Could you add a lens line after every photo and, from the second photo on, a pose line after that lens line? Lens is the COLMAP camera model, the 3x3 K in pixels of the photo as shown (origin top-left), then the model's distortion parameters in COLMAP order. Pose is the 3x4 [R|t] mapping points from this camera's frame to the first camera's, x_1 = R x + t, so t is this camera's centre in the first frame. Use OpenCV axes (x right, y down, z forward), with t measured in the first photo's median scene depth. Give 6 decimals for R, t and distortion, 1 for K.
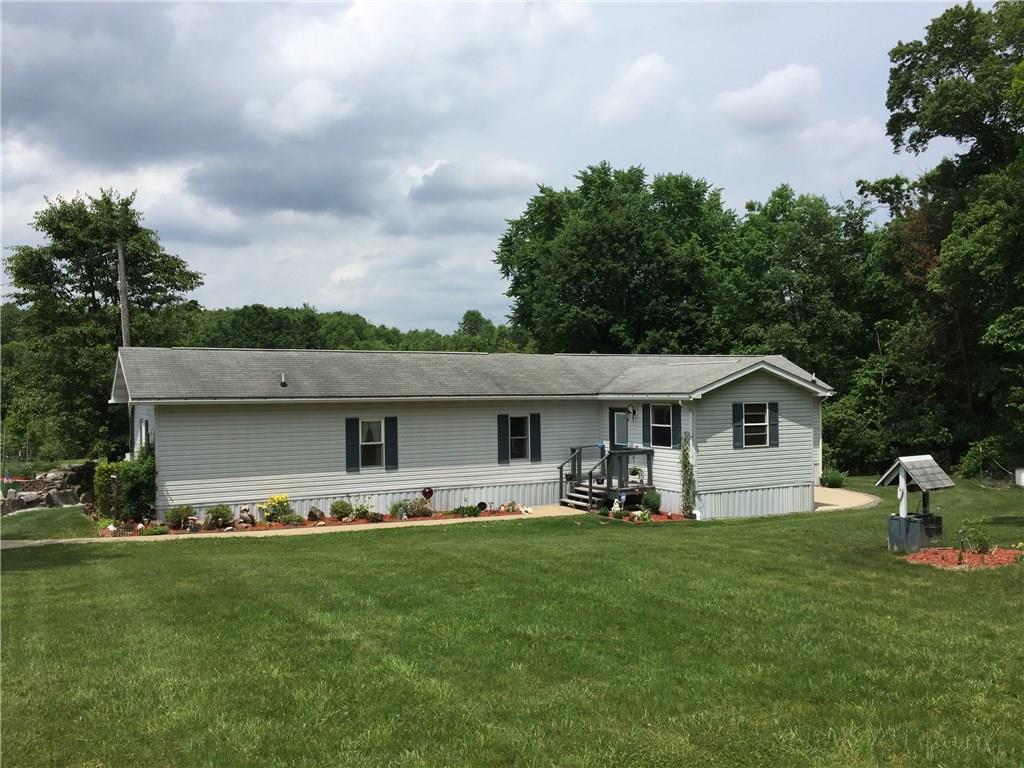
lens RADIAL K [[863.8, 0, 513.5], [0, 863.8, 382.6], [0, 0, 1]] dist [0.046515, -0.034233]
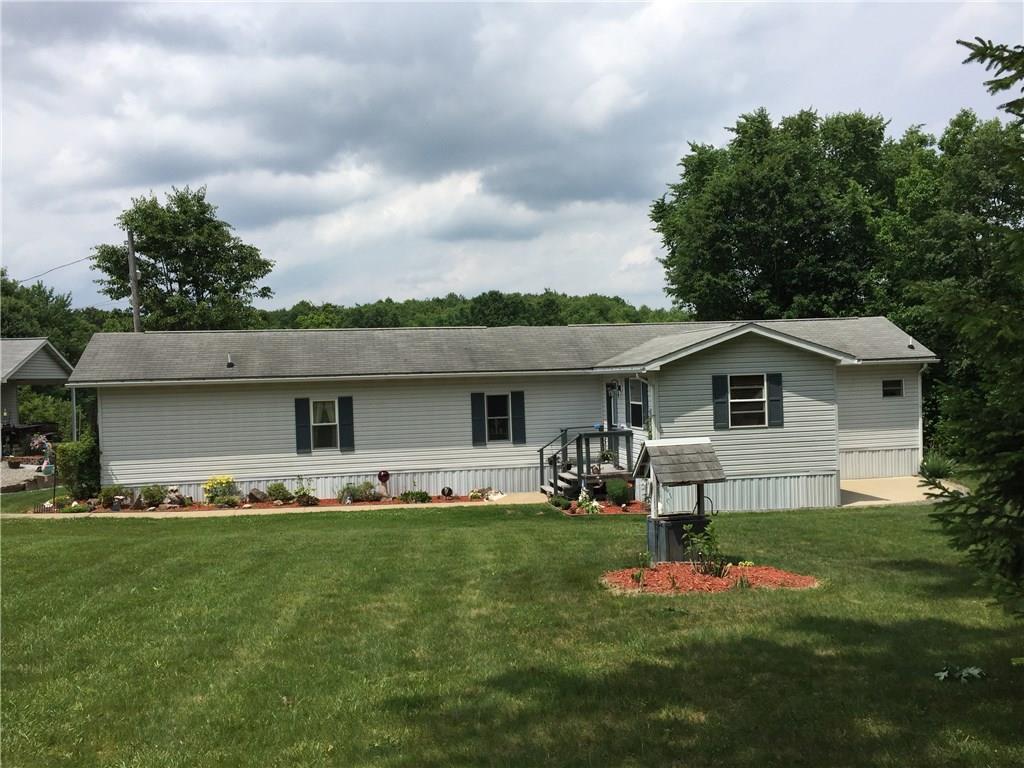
lens RADIAL K [[863.8, 0, 511.8], [0, 863.8, 389.2], [0, 0, 1]] dist [0.046515, -0.034233]
pose [[0.949479, -0.015008, -0.313471, 0.312264], [0.024220, 0.999381, 0.025515, 0.010676], [0.312894, -0.031818, 0.949255, 0.138652]]
